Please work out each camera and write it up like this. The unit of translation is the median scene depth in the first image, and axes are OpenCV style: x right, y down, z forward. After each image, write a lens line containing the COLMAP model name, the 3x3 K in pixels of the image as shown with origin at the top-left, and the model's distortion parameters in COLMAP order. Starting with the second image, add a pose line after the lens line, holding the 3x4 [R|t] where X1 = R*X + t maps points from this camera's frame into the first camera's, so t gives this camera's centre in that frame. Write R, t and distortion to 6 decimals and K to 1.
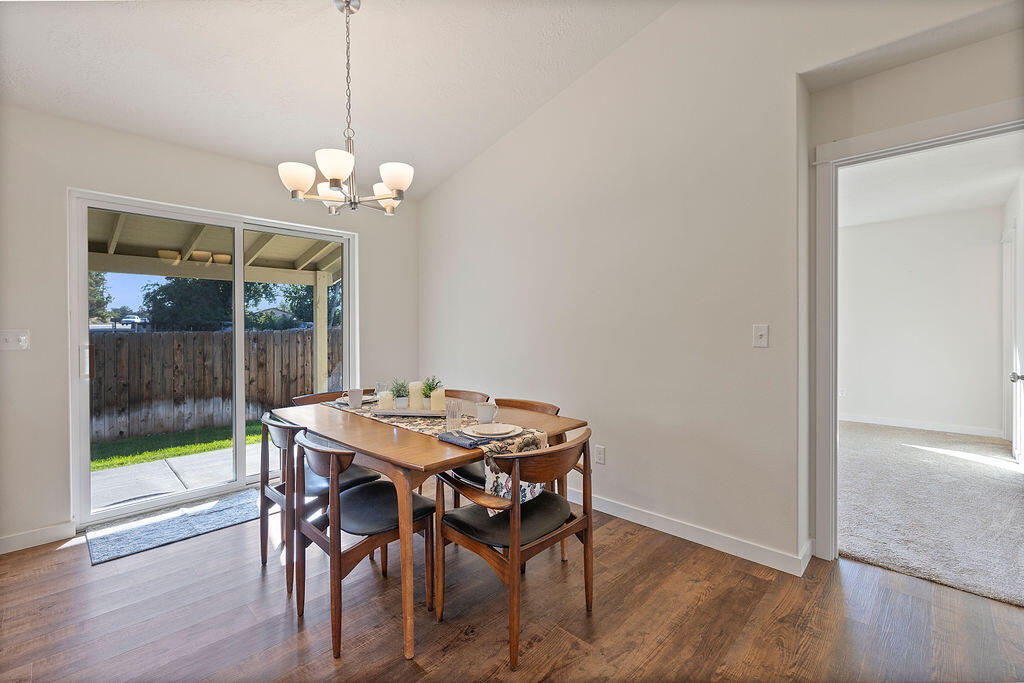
lens RADIAL K [[440.2, 0, 510.8], [0, 440.2, 329.9], [0, 0, 1]] dist [0.001569, -0.000023]
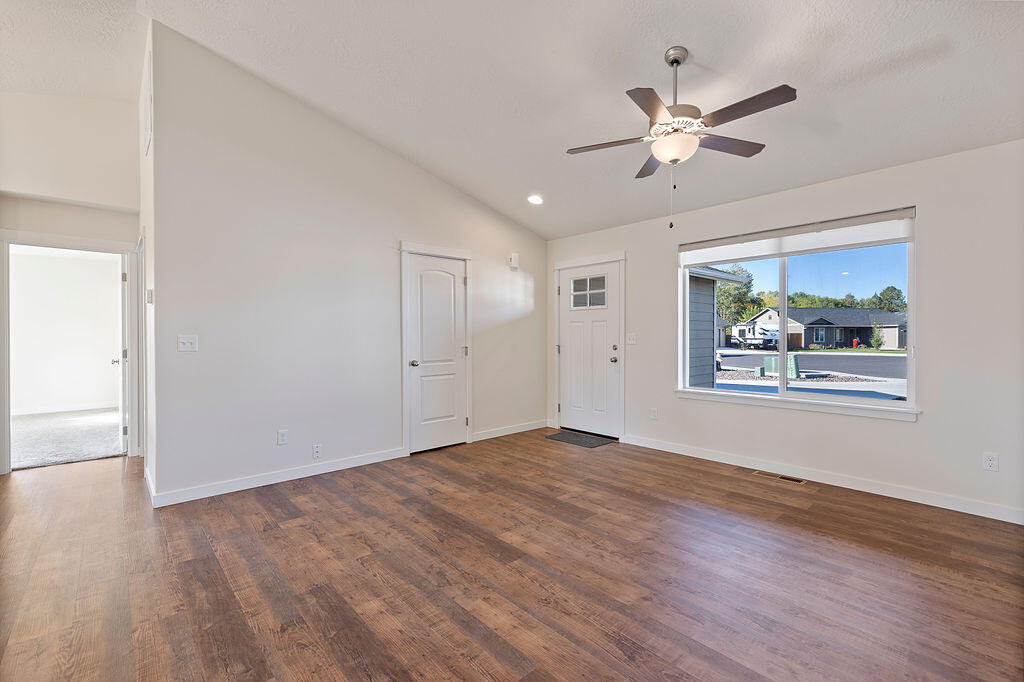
lens RADIAL K [[444.7, 0, 514.9], [0, 444.7, 339.0], [0, 0, 1]] dist [0.001130, 0.000498]
pose [[0.066428, -0.000928, 0.997791, -0.833917], [0.009041, 0.999959, 0.000328, 0.017495], [-0.997750, 0.008999, 0.066434, -1.045189]]
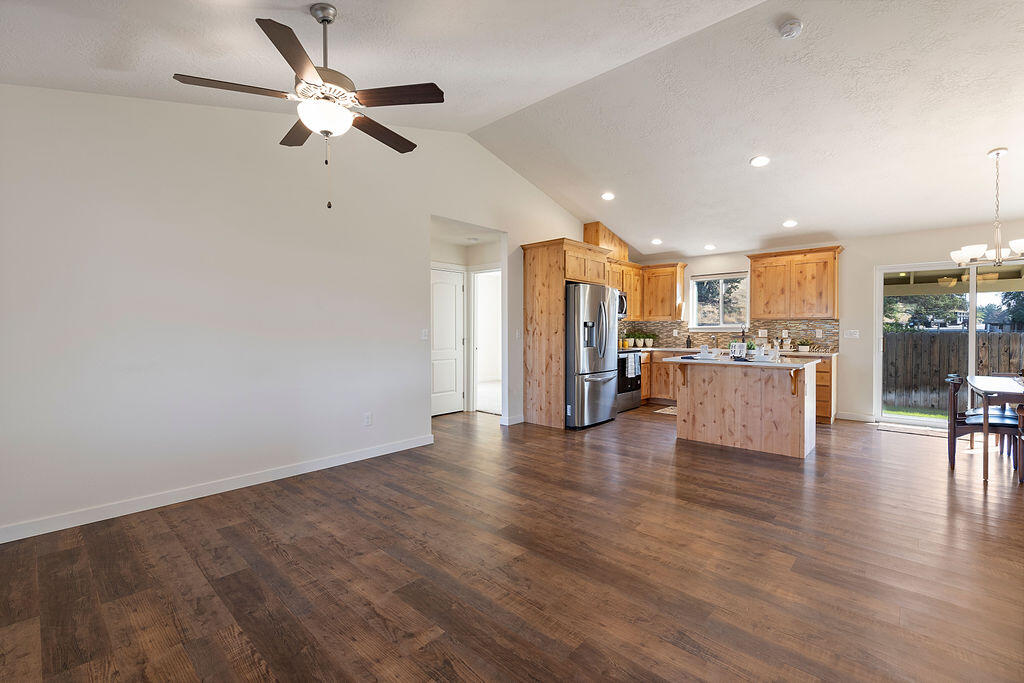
lens RADIAL K [[444.6, 0, 511.2], [0, 444.6, 330.5], [0, 0, 1]] dist [-0.001029, -0.000018]
pose [[0.022927, 0.009226, -0.999695, 1.334410], [-0.008866, 0.999920, 0.009025, -0.000610], [0.999698, 0.008656, 0.023007, -0.985051]]
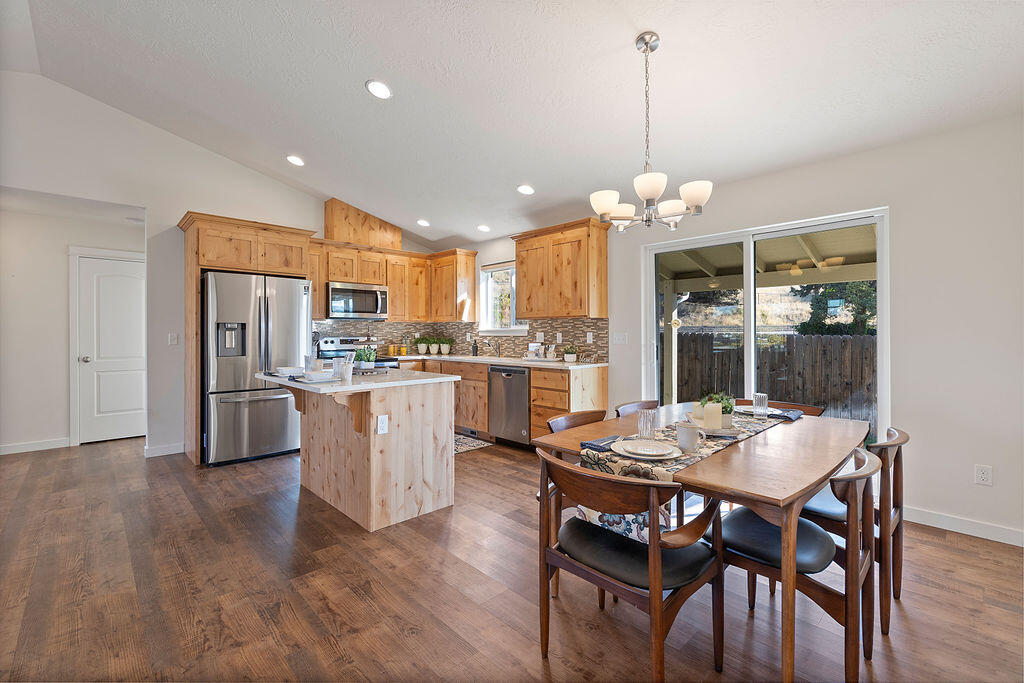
lens RADIAL K [[443.3, 0, 516.7], [0, 443.3, 332.3], [0, 0, 1]] dist [0.001743, -0.000121]
pose [[-0.036153, 0.004650, -0.999335, 0.719194], [-0.005360, 0.999974, 0.004847, -0.006821], [0.999332, 0.005532, -0.036127, 0.653405]]
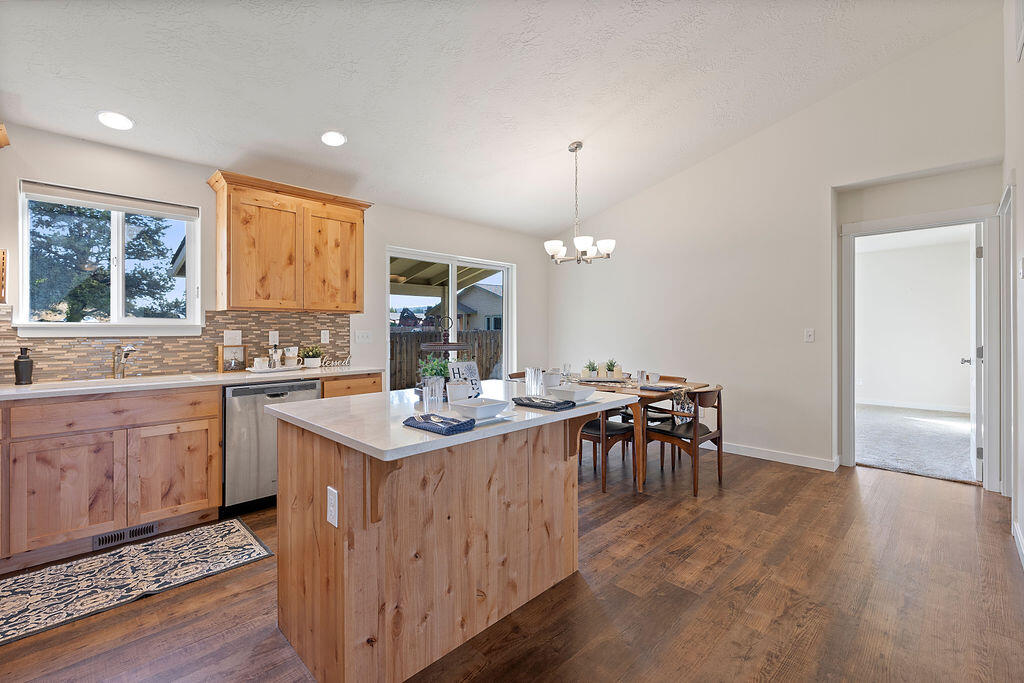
lens RADIAL K [[444.6, 0, 511.2], [0, 444.6, 330.5], [0, 0, 1]] dist [-0.001029, -0.000018]
pose [[0.999795, 0.003565, -0.019936, -0.540733], [-0.003712, 0.999966, -0.007308, 0.011363], [0.019909, 0.007381, 0.999775, -0.727771]]
